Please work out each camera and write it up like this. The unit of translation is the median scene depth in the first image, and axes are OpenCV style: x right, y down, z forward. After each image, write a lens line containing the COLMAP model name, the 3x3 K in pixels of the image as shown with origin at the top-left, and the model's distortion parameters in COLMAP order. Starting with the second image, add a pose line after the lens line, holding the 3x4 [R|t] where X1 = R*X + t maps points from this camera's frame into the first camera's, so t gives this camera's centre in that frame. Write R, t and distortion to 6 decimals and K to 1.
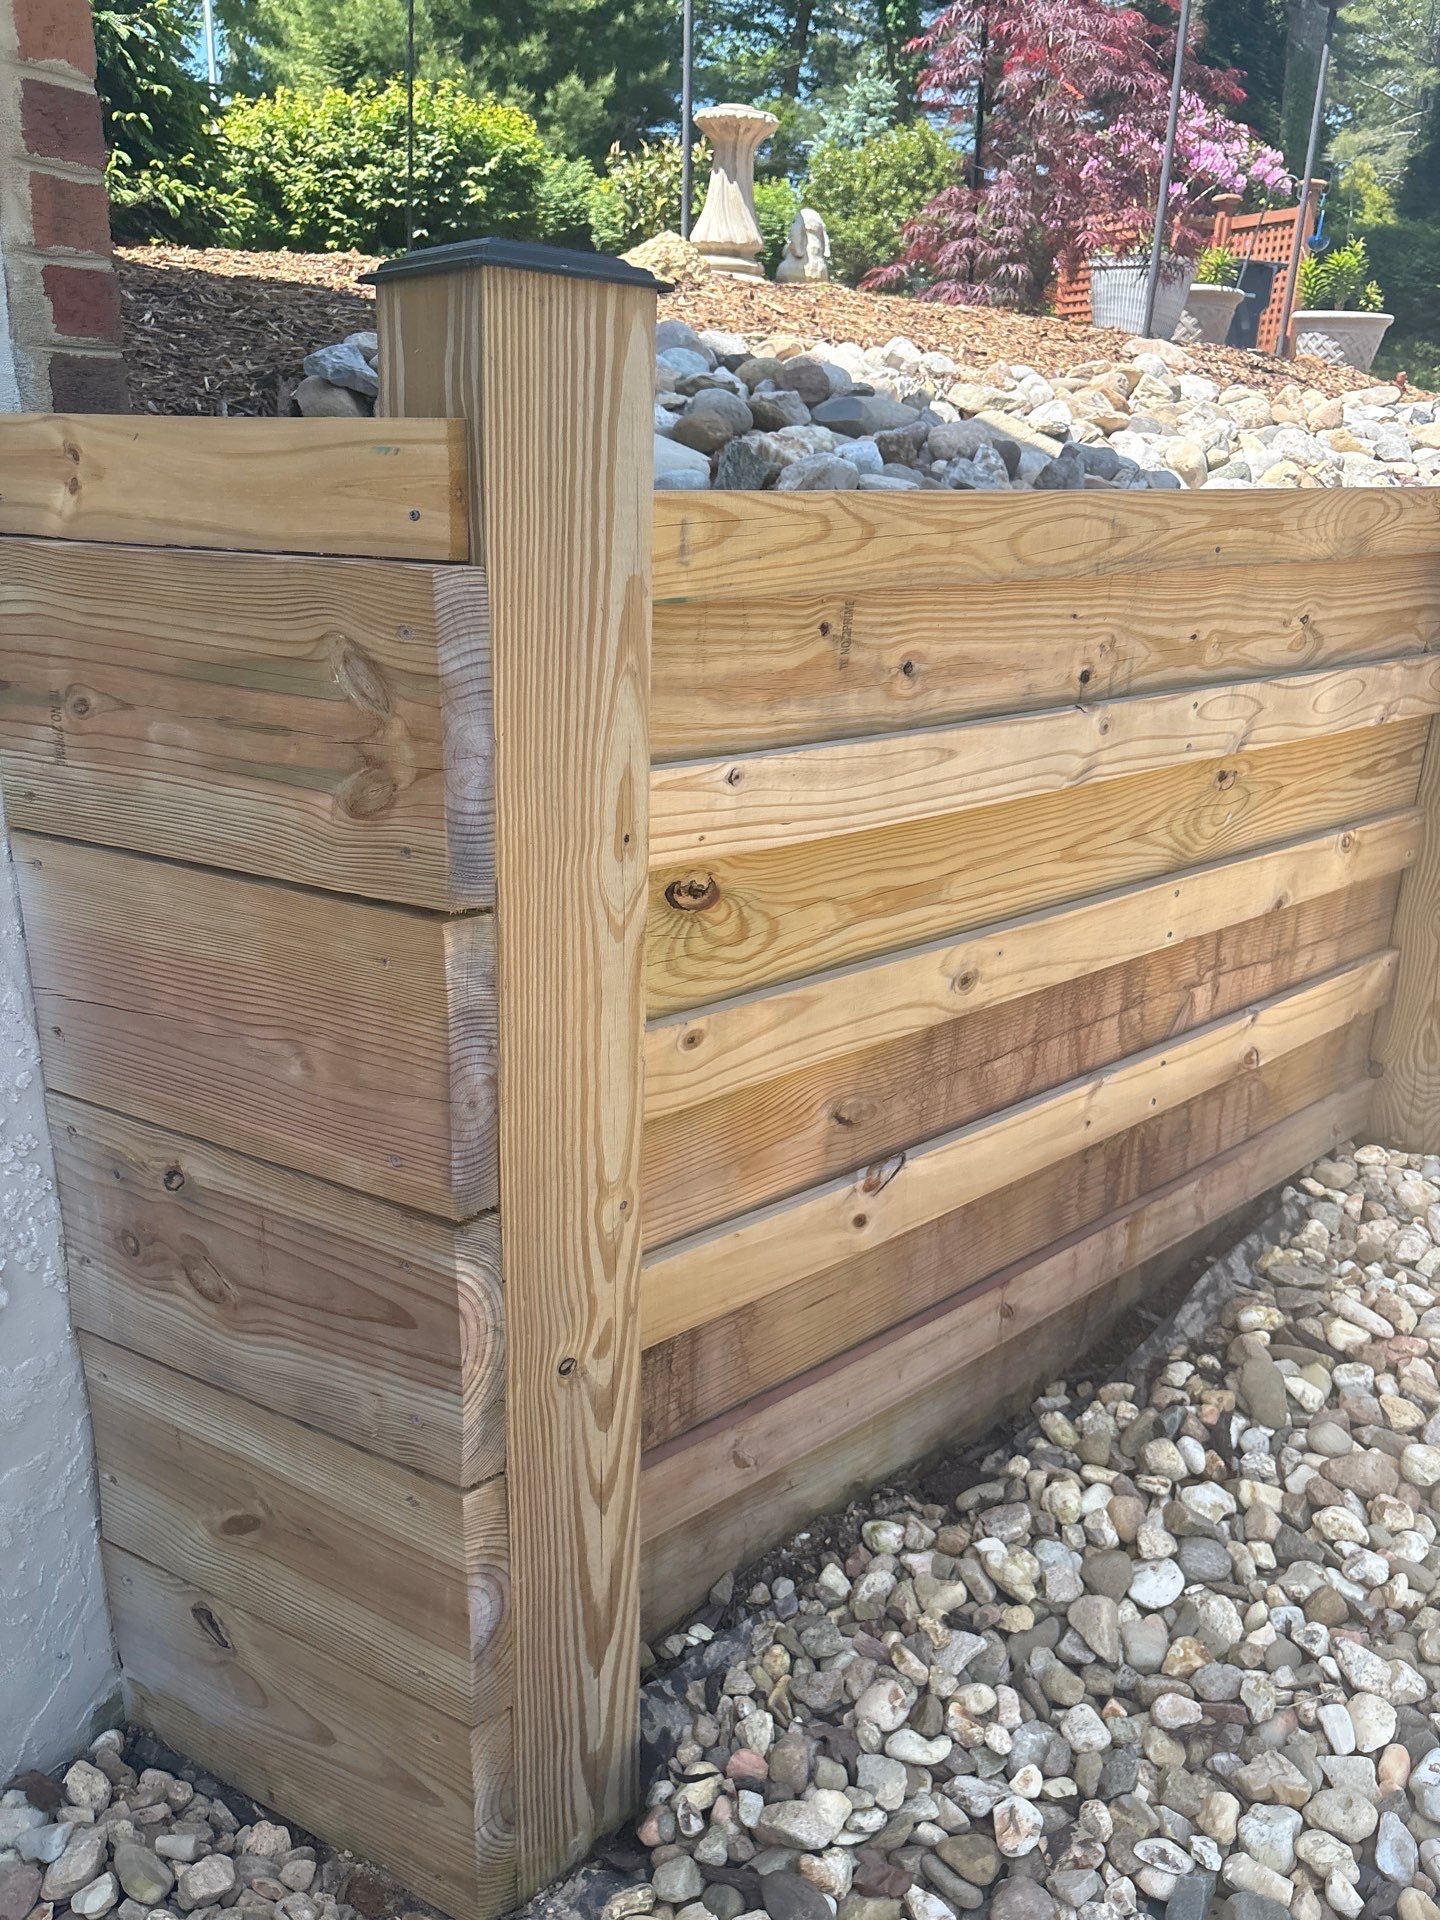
lens RADIAL K [[2109.2, 0, 720.0], [0, 2109.2, 960.0], [0, 0, 1]] dist [-0.003828, -0.013848]
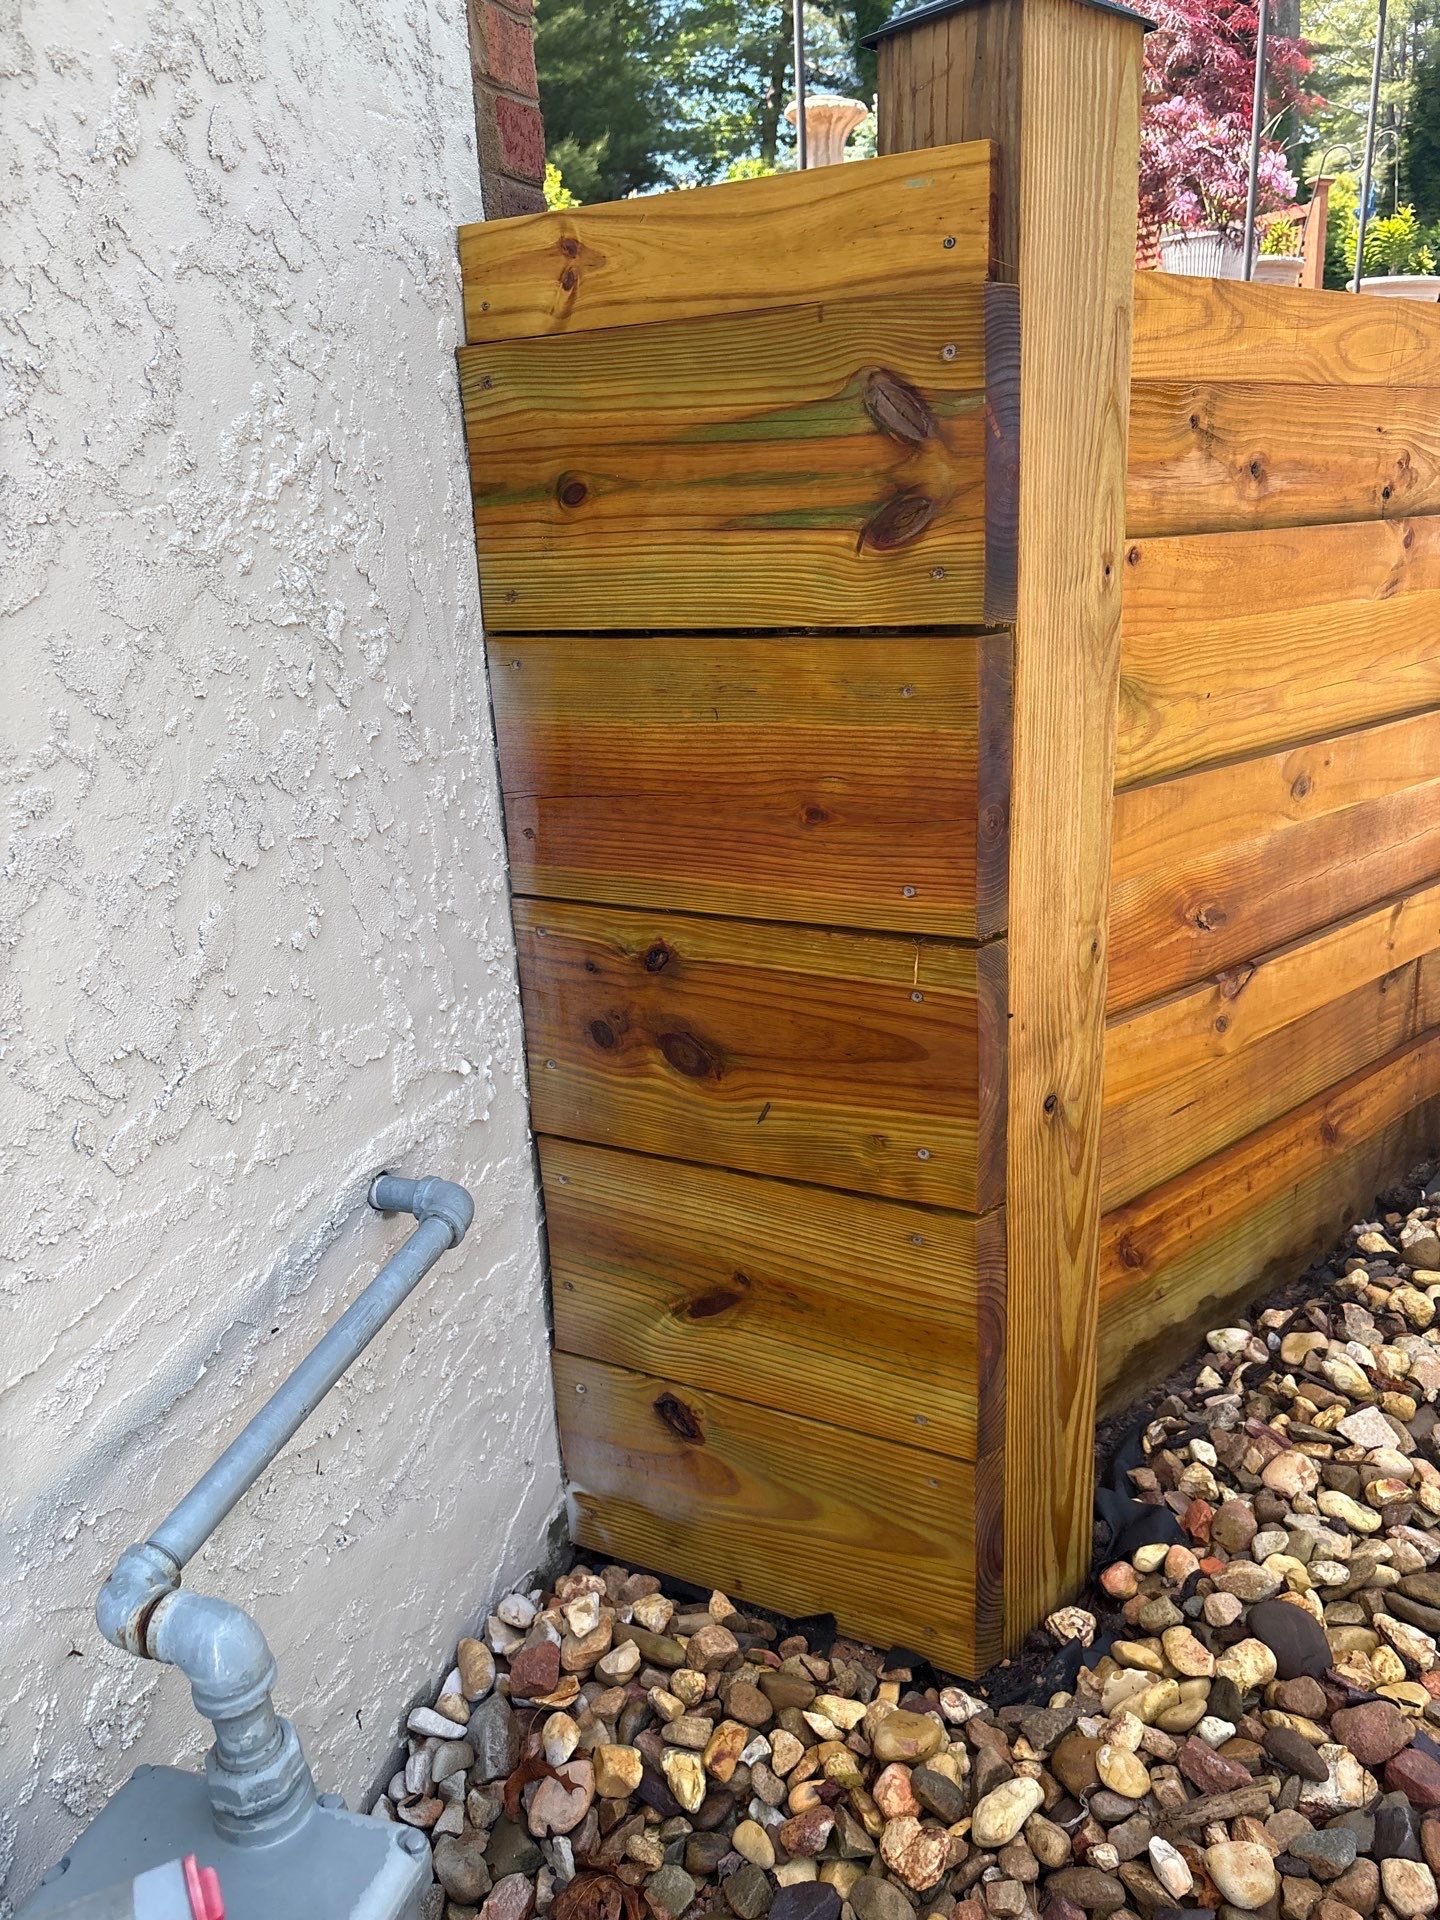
lens RADIAL K [[2109.2, 0, 720.0], [0, 2109.2, 960.0], [0, 0, 1]] dist [-0.003828, -0.013848]
pose [[0.997430, -0.070634, -0.011967, -0.160493], [0.070267, 0.997115, -0.028724, 0.102519], [0.013962, 0.027810, 0.999516, -0.036357]]
